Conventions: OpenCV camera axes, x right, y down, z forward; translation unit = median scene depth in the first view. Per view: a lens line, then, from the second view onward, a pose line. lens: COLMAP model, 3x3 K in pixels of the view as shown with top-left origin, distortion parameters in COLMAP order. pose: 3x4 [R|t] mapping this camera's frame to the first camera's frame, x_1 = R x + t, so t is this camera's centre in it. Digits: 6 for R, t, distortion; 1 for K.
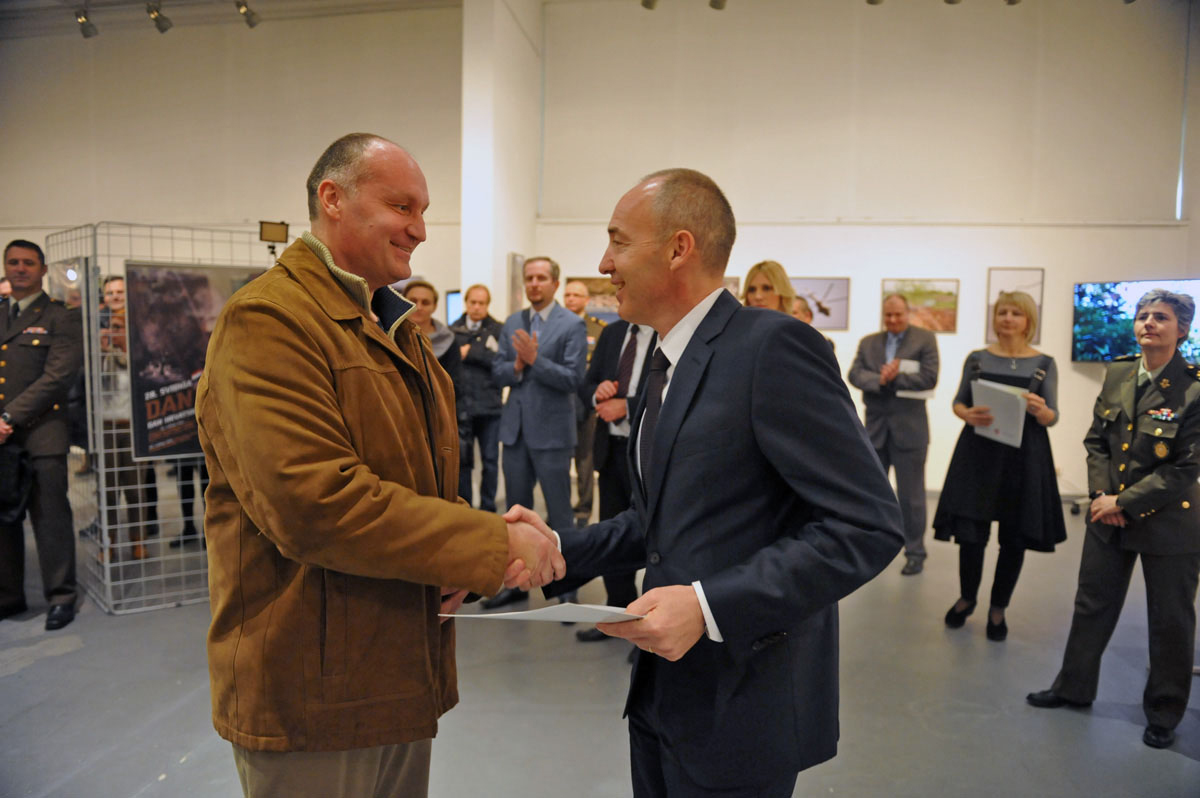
lens RADIAL K [[817.9, 0, 598.0], [0, 817.9, 403.9], [0, 0, 1]] dist [-0.049123, -0.002733]
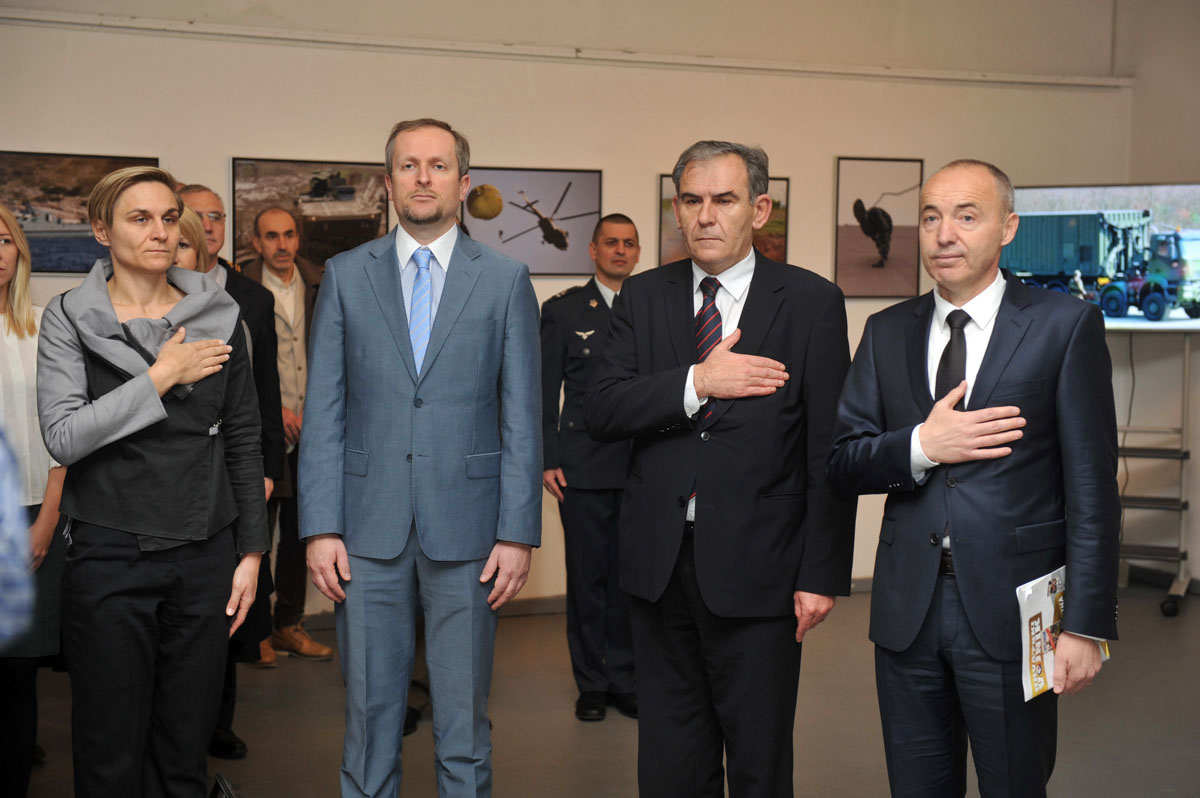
lens RADIAL K [[1837.6, 0, 599.2], [0, 1837.6, 411.7], [0, 0, 1]] dist [0.119608, 0.031836]
pose [[0.856590, -0.044550, 0.514071, -0.489345], [0.050088, 0.998740, 0.003090, -0.021310], [-0.513561, 0.023102, 0.857742, 0.071547]]
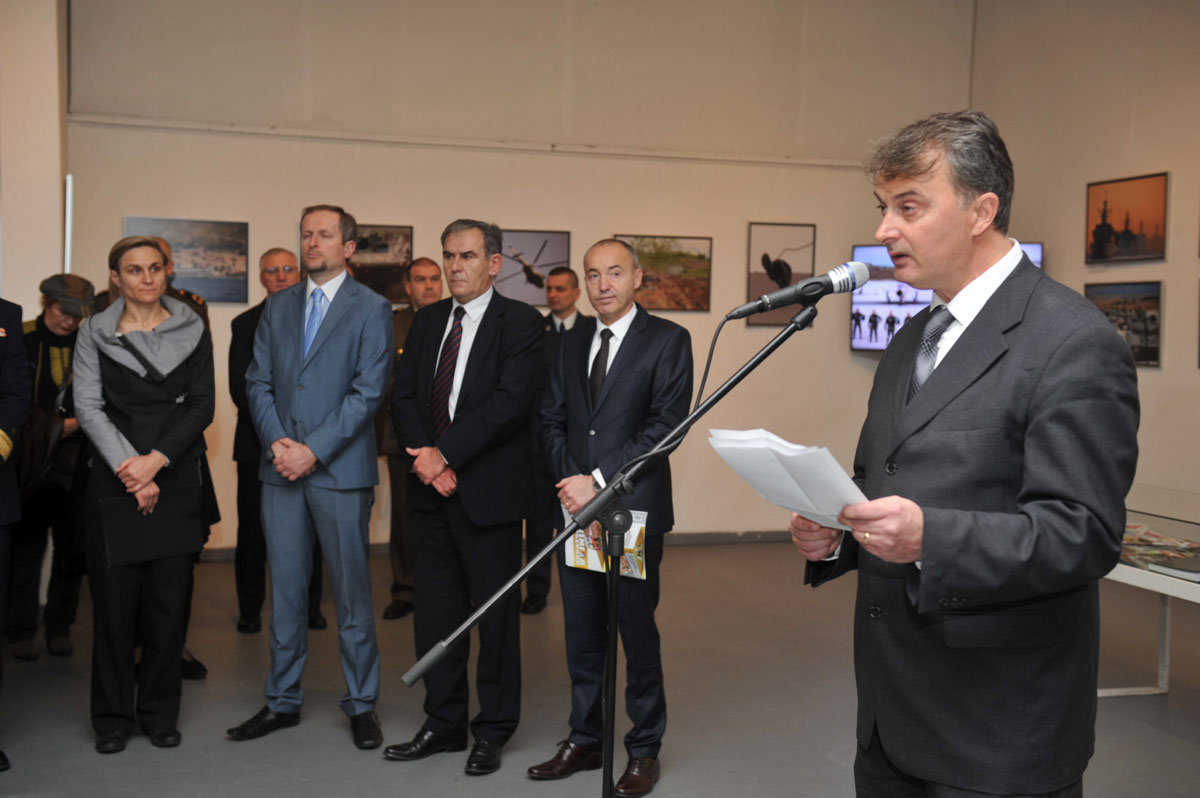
lens RADIAL K [[1484.6, 0, 597.8], [0, 1484.6, 399.3], [0, 0, 1]] dist [0.113835, -0.020964]
pose [[0.898942, -0.024557, 0.437379, -0.397892], [0.034119, 0.999319, -0.014017, 0.008917], [-0.436737, 0.027524, 0.899168, -0.249075]]
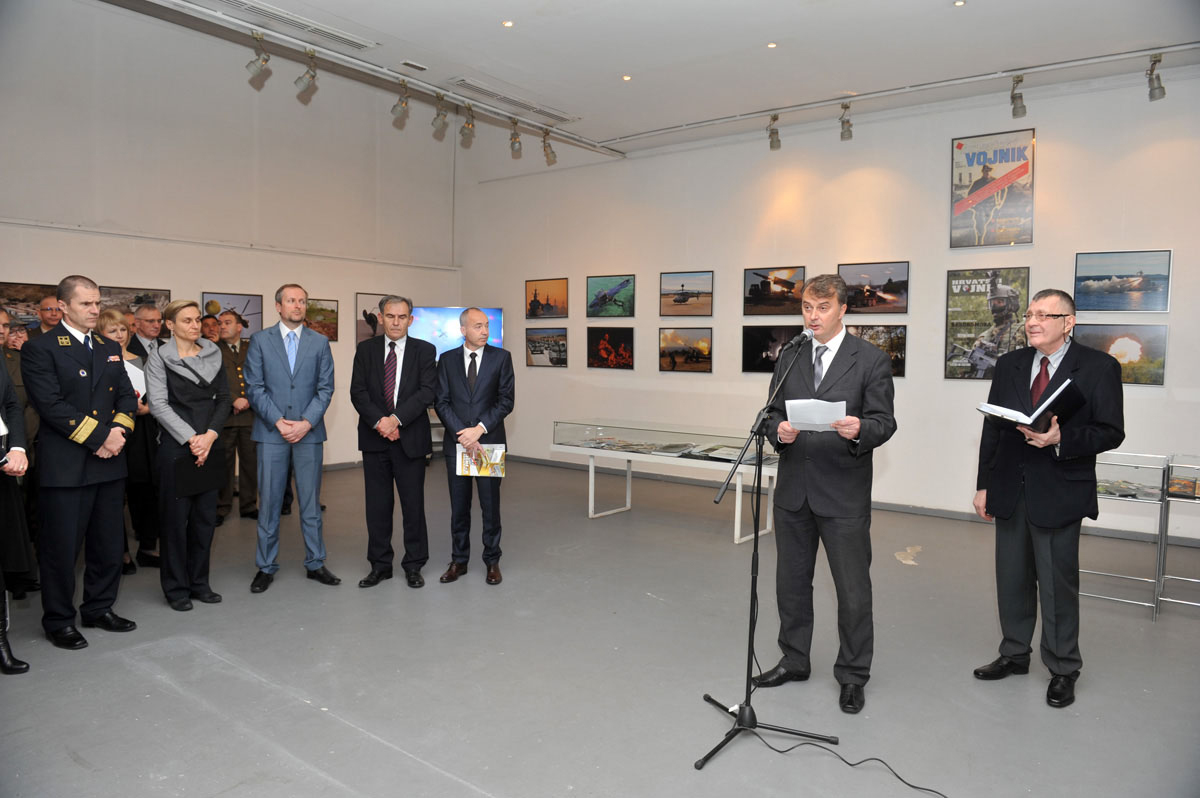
lens RADIAL K [[817.9, 0, 598.0], [0, 817.9, 403.9], [0, 0, 1]] dist [-0.049123, -0.002733]
pose [[0.490287, -0.068522, 0.868863, -0.870941], [0.068074, 0.996870, 0.040204, -0.019992], [-0.868899, 0.039435, 0.493417, -0.010484]]
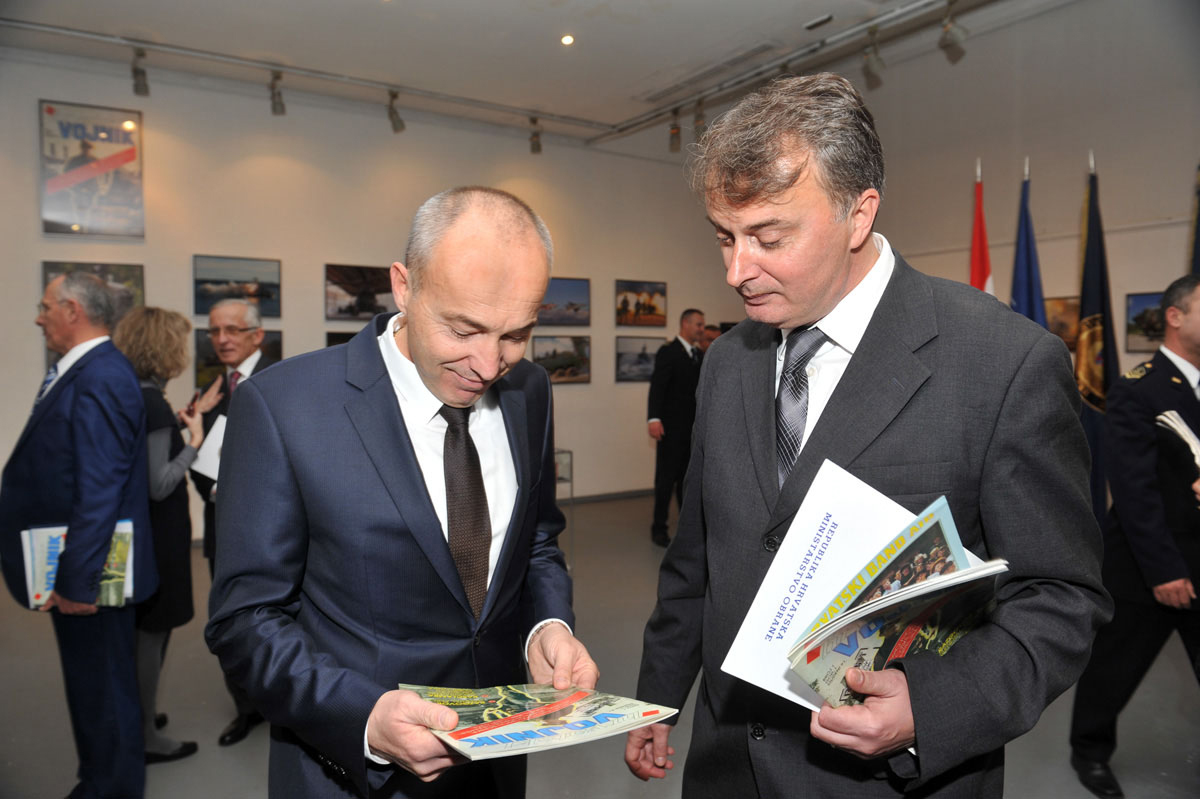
lens RADIAL K [[808.9, 0, 596.3], [0, 808.9, 400.4], [0, 0, 1]] dist [-0.053394, -0.000898]
pose [[-0.660362, -0.049897, 0.749288, -0.648437], [0.056441, 0.991670, 0.115781, -0.047188], [-0.748823, 0.118748, -0.652045, 0.381953]]
